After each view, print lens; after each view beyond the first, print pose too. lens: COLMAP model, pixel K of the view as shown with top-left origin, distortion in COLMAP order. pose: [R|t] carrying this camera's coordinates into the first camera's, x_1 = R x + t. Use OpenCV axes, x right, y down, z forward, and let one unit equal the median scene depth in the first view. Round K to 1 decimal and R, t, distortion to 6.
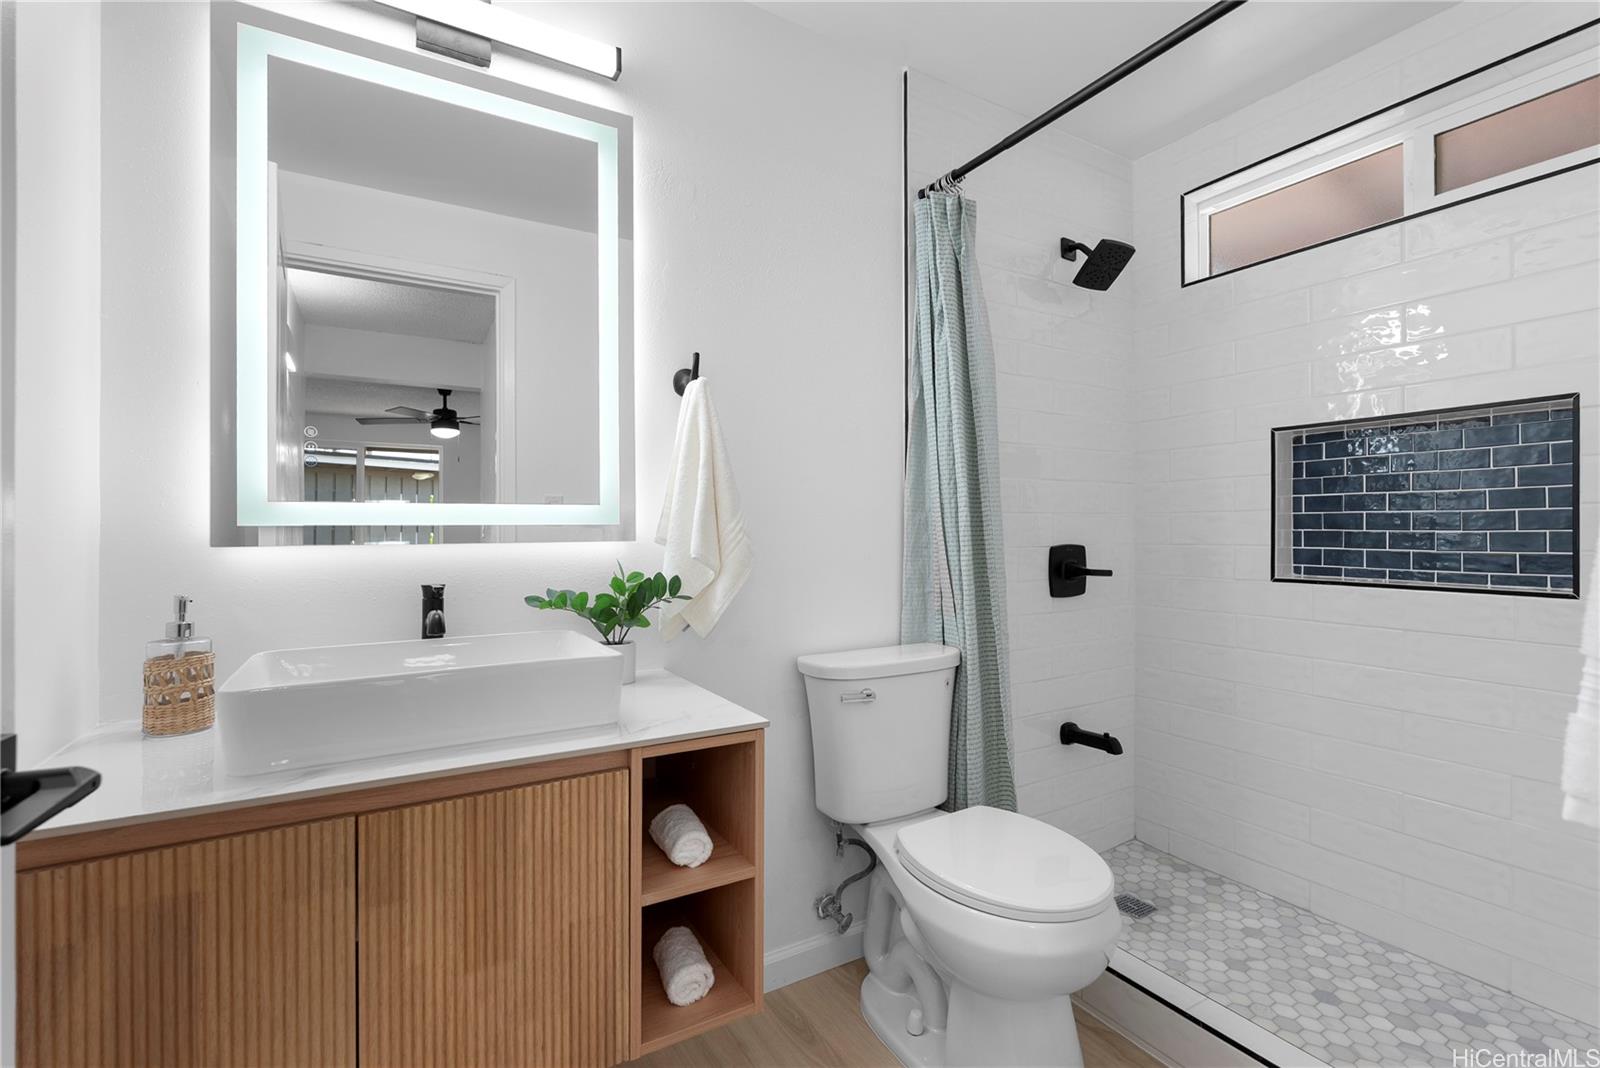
lens RADIAL K [[720.2, 0, 800.4], [0, 720.2, 534.9], [0, 0, 1]] dist [0.001963, 0.000065]
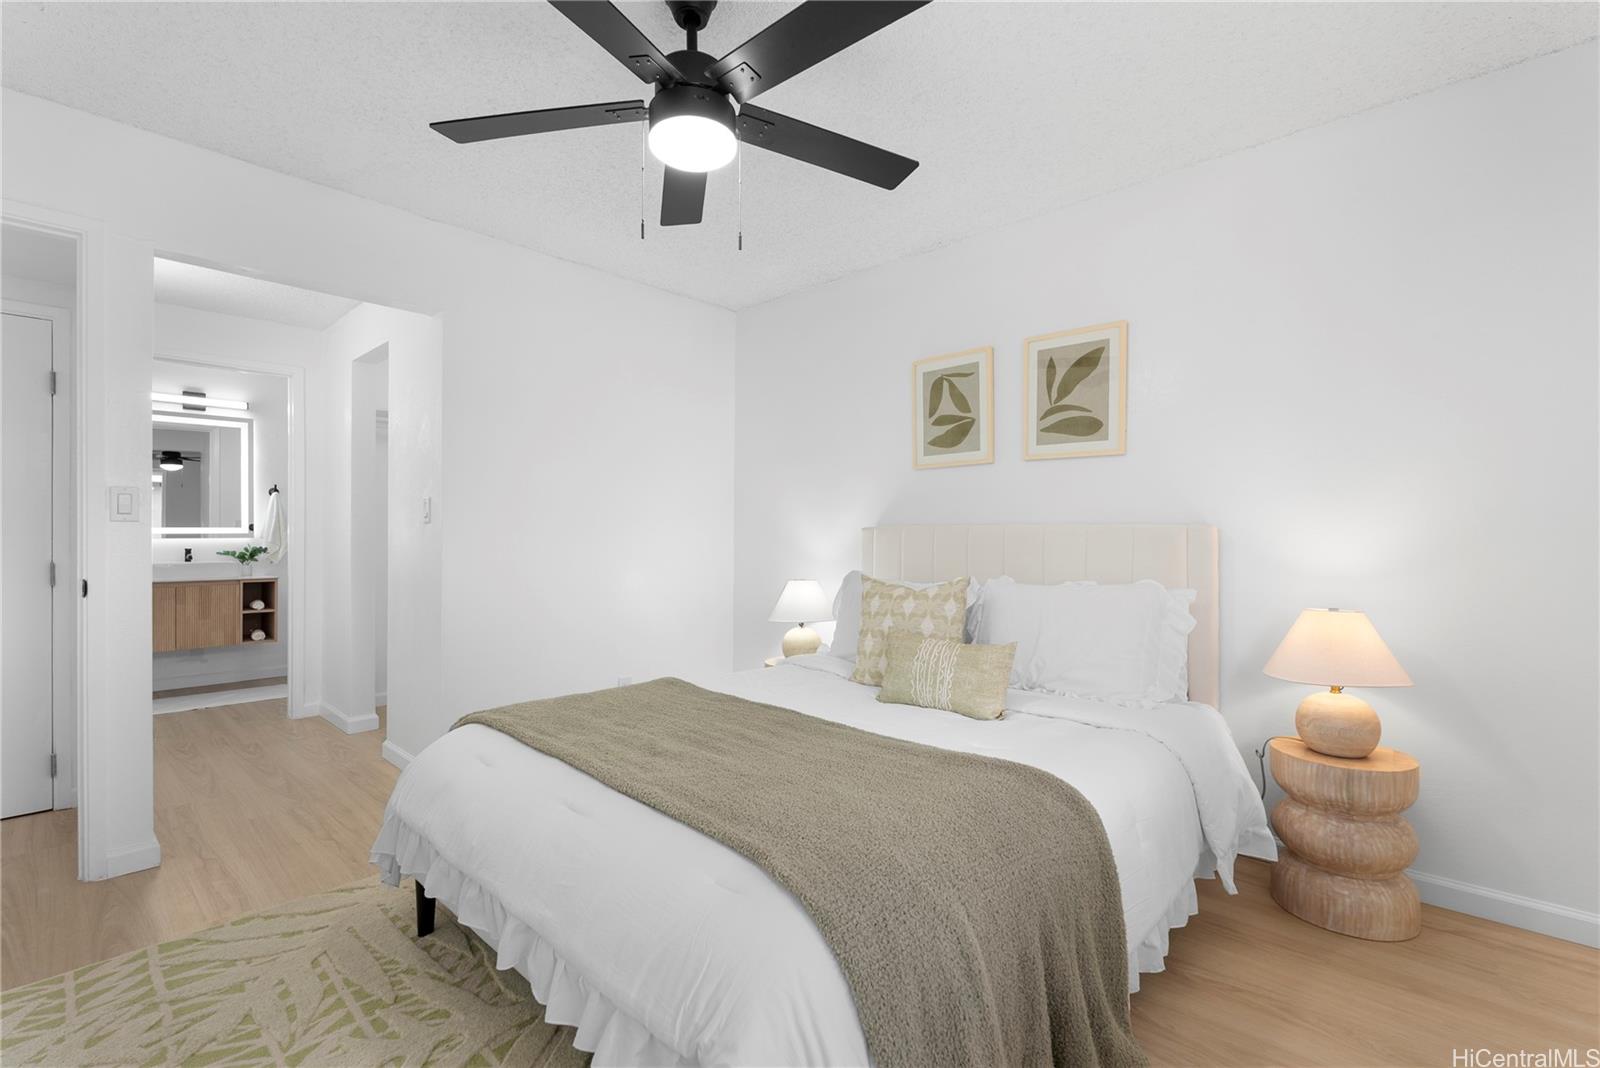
lens RADIAL K [[720.2, 0, 799.8], [0, 720.2, 531.8], [0, 0, 1]] dist [0.001963, 0.000065]
pose [[0.961020, 0.002207, 0.276472, 1.455554], [-0.001449, 0.999995, -0.002945, -0.014375], [-0.276477, 0.002430, 0.961018, -3.347294]]
